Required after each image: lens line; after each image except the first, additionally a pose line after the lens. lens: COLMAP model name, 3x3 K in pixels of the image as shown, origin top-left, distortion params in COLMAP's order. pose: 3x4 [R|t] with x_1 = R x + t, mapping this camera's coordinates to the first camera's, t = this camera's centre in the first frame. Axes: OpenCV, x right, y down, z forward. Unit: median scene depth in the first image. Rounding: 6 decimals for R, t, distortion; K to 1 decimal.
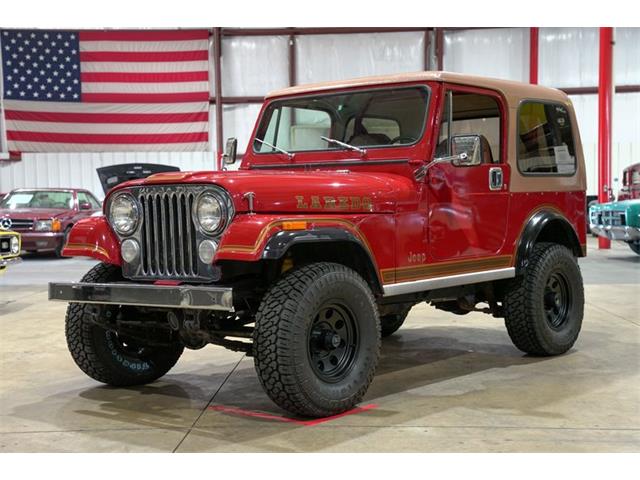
lens RADIAL K [[975.8, 0, 320.0], [0, 975.8, 240.0], [0, 0, 1]] dist [0.279805, 0.016853]
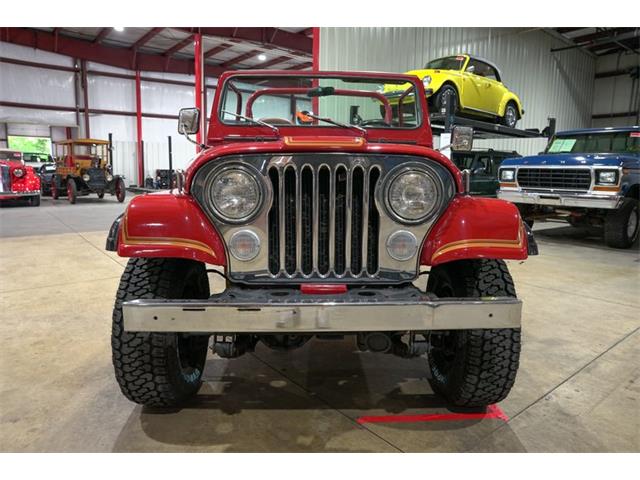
lens RADIAL K [[438.2, 0, 321.8], [0, 438.2, 239.7], [0, 0, 1]] dist [-0.145548, 0.114885]
pose [[0.752725, -0.075429, 0.654000, -0.342373], [-0.000689, 0.993324, 0.115358, -0.027545], [-0.658335, -0.087283, 0.747648, 0.703856]]
